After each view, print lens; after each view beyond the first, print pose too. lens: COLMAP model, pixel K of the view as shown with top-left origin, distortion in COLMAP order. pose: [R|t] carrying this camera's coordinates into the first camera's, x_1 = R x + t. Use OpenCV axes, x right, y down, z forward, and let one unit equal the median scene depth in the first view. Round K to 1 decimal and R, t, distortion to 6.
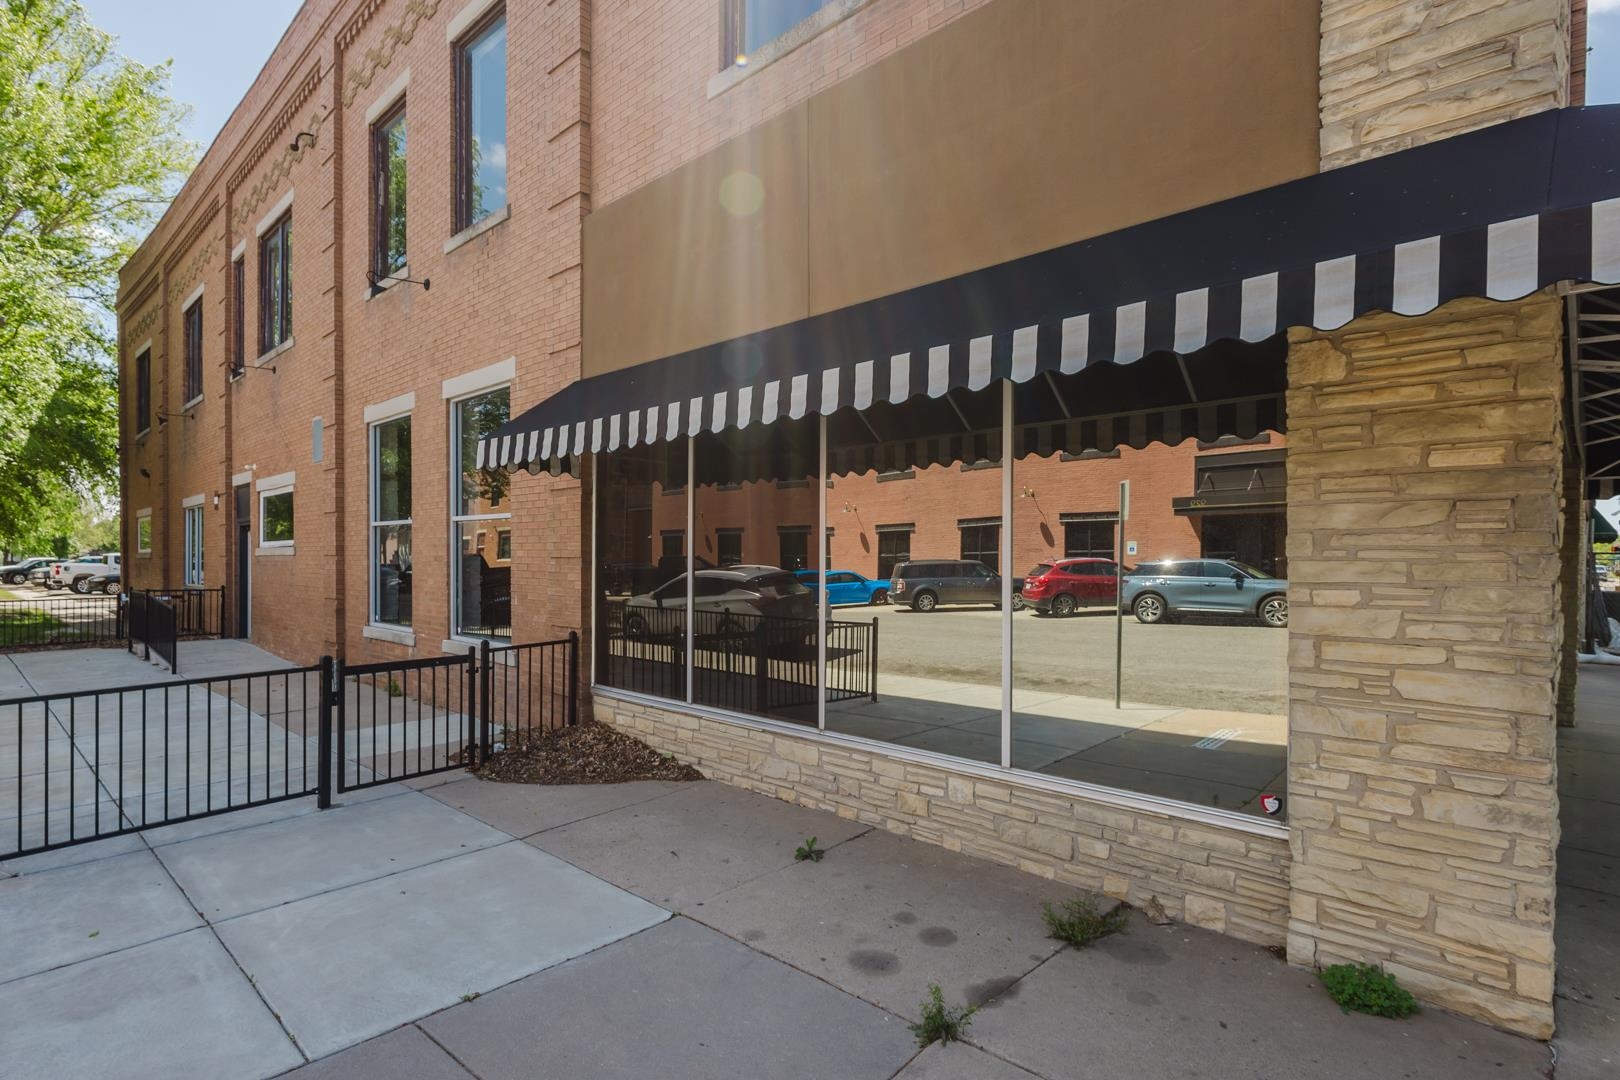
lens RADIAL K [[853.1, 0, 766.1], [0, 853.1, 562.5], [0, 0, 1]] dist [0.001871, 0.001191]
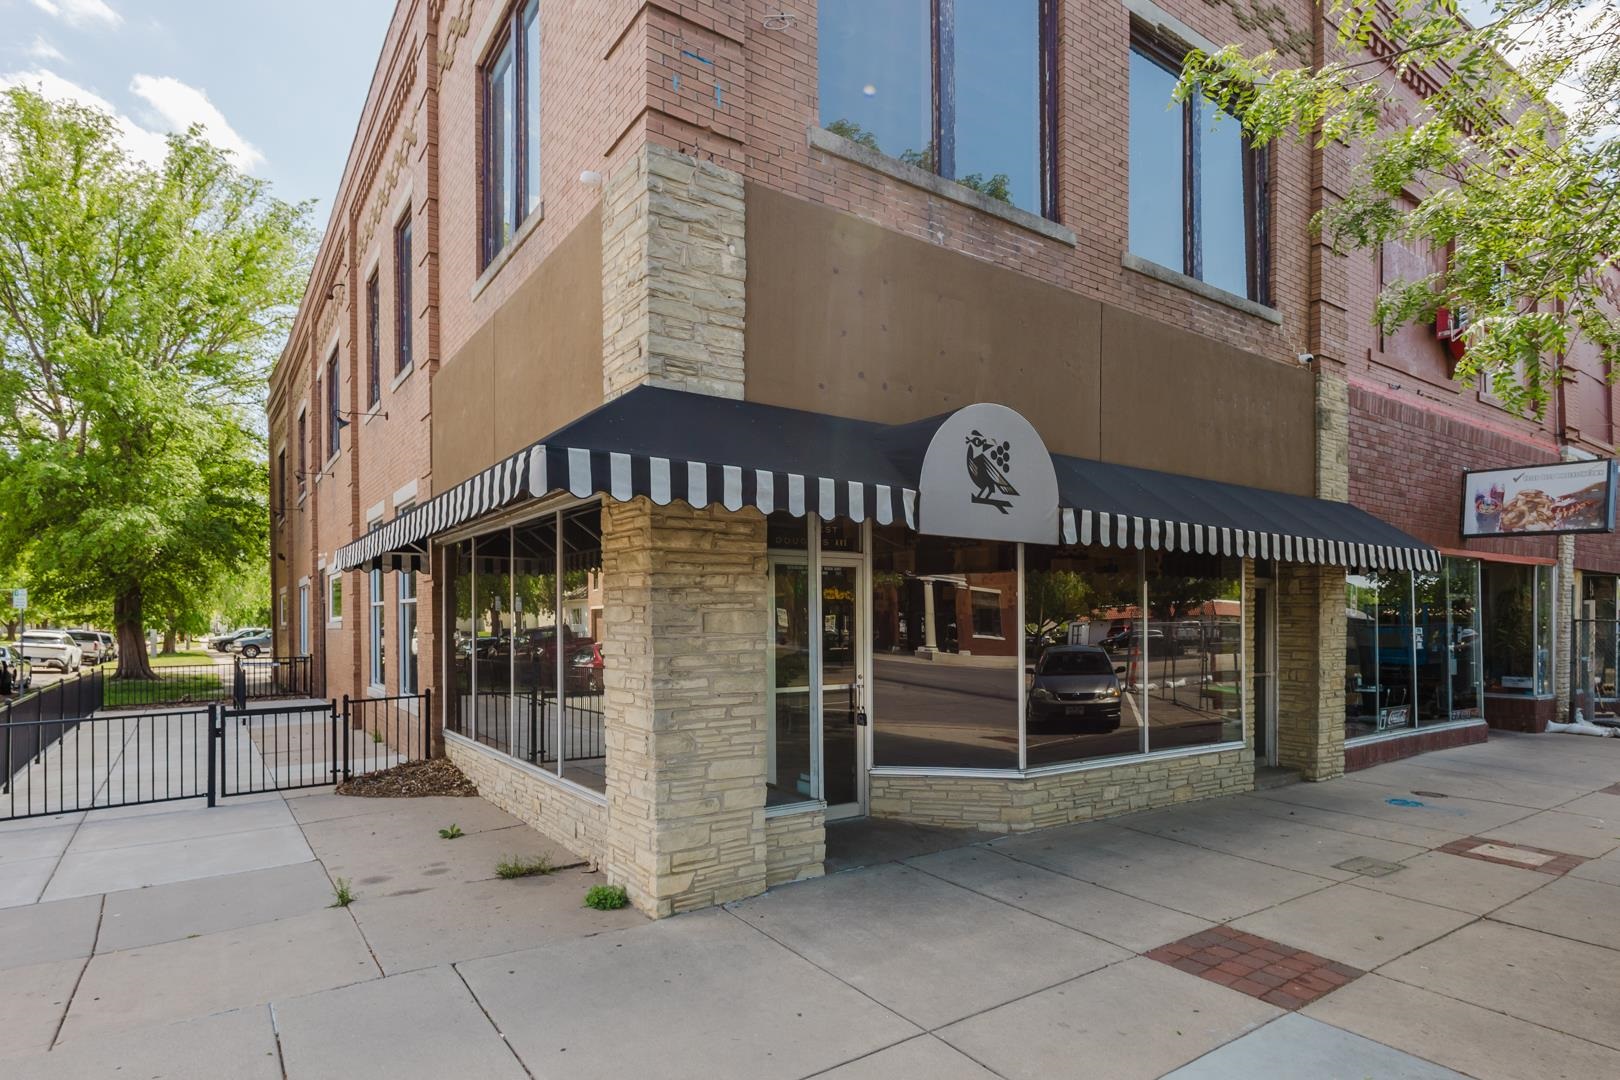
lens RADIAL K [[887.2, 0, 832.9], [0, 887.2, 627.3], [0, 0, 1]] dist [0.003363, -0.000038]
pose [[0.989467, -0.006389, -0.144621, 0.659167], [0.006511, 0.999979, 0.000365, -0.012657], [0.144615, -0.001303, 0.989487, -0.309056]]
